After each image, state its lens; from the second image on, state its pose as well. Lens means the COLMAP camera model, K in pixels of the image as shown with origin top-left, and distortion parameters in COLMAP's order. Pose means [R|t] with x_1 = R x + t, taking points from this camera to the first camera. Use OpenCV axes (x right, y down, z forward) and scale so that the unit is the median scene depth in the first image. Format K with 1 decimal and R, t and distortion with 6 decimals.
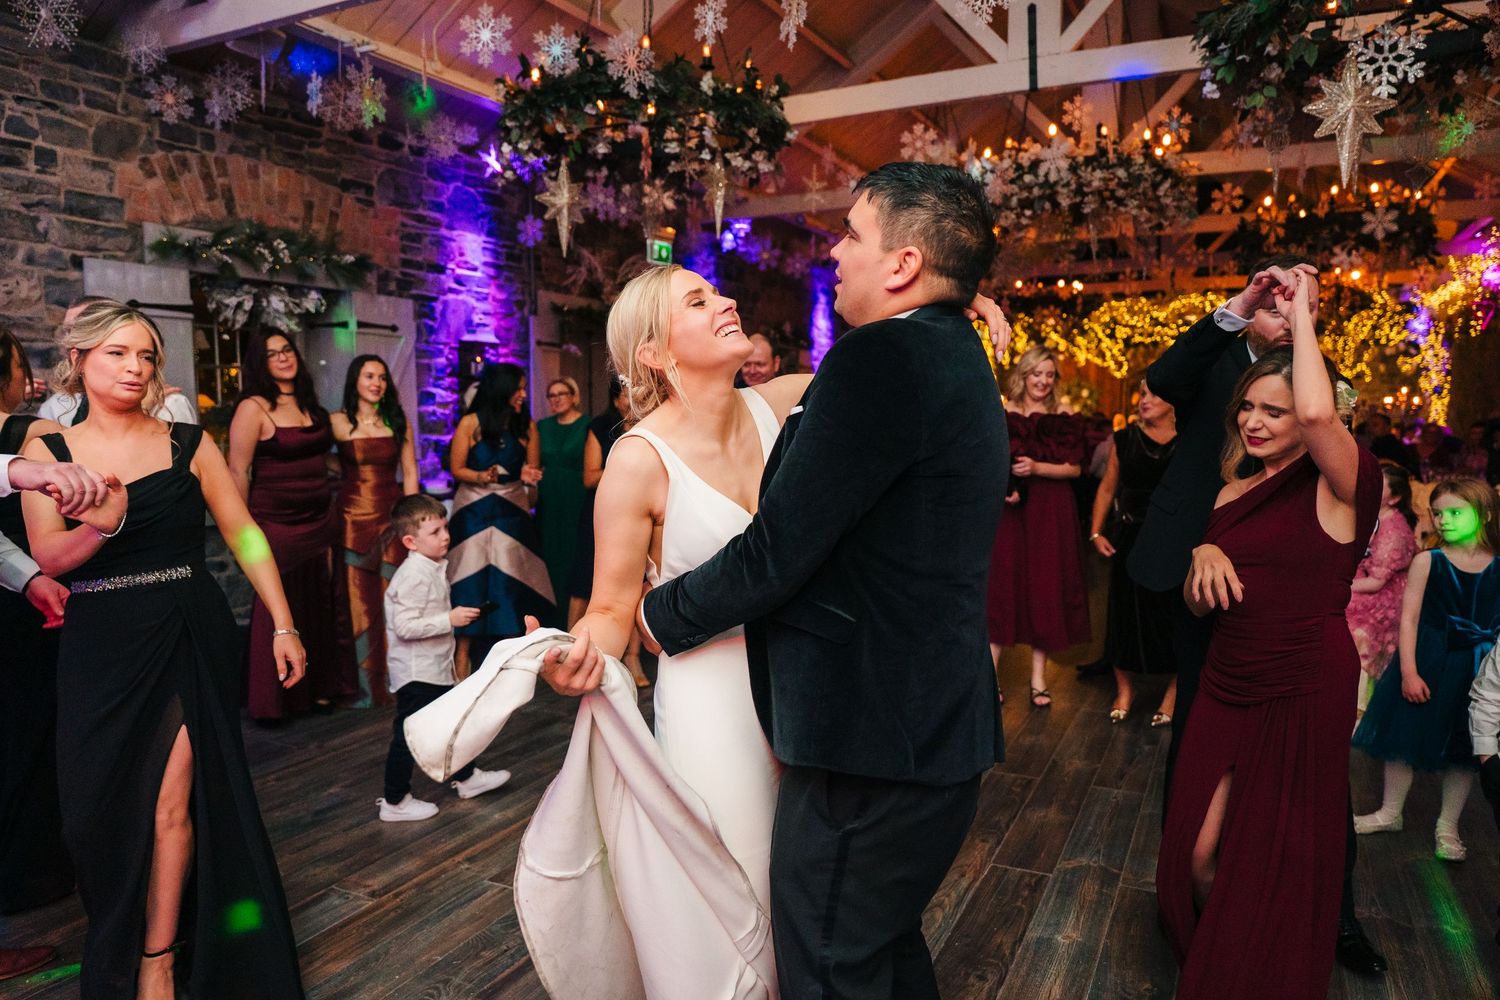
lens RADIAL K [[1065.4, 0, 750.0], [0, 1065.4, 500.0], [0, 0, 1]] dist [0.003880, -0.033413]
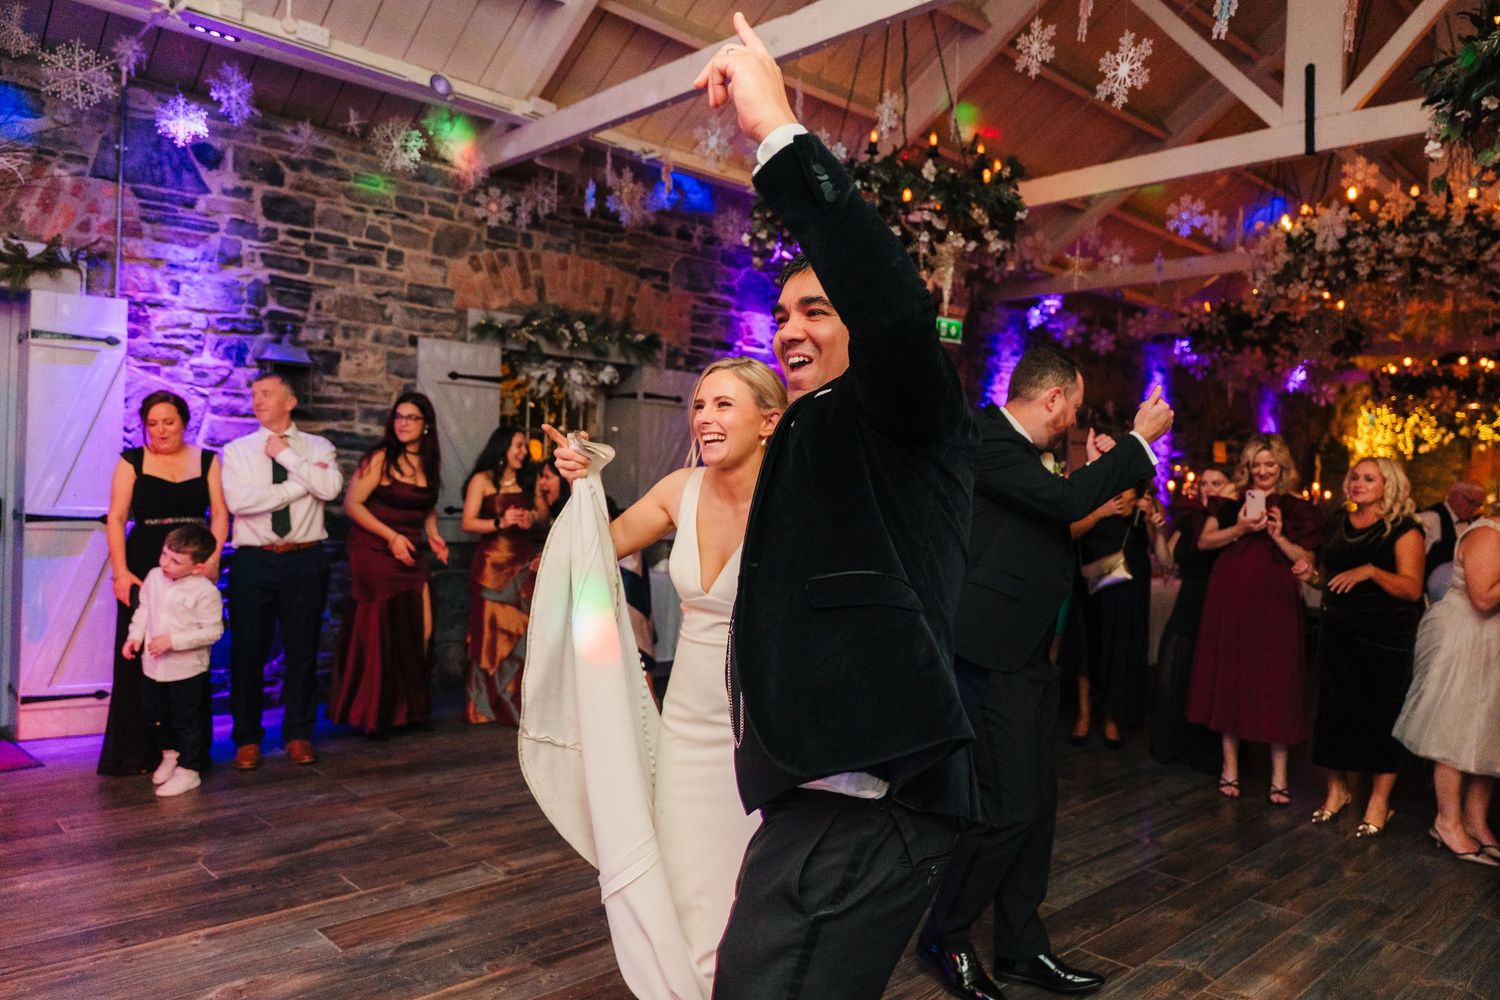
lens RADIAL K [[1096.4, 0, 750.0], [0, 1096.4, 500.0], [0, 0, 1]] dist [-0.002239, -0.001862]
pose [[0.939327, 0.043681, -0.340232, 0.152005], [-0.069113, 0.995618, -0.062987, 0.010937], [0.335990, 0.082680, 0.938230, -0.039920]]
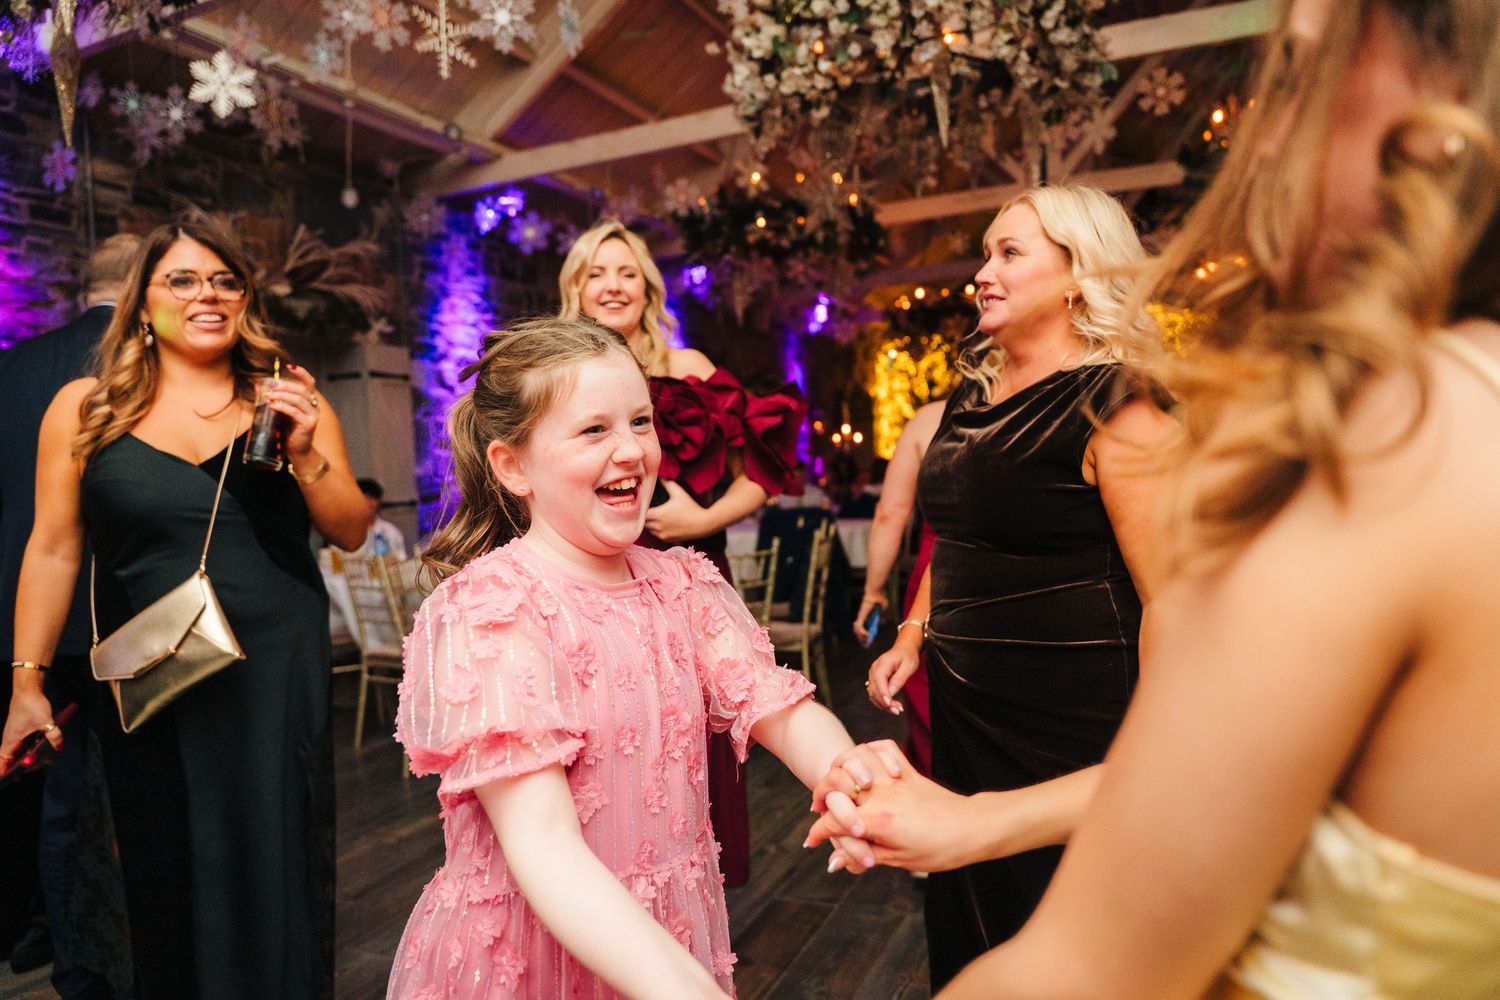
lens RADIAL K [[1065.4, 0, 750.0], [0, 1065.4, 500.0], [0, 0, 1]] dist [0.003880, -0.033413]
pose [[0.998154, -0.047476, 0.037878, 0.220258], [0.049565, 0.997184, -0.056274, -0.005435], [-0.035099, 0.058048, 0.997697, 0.513689]]
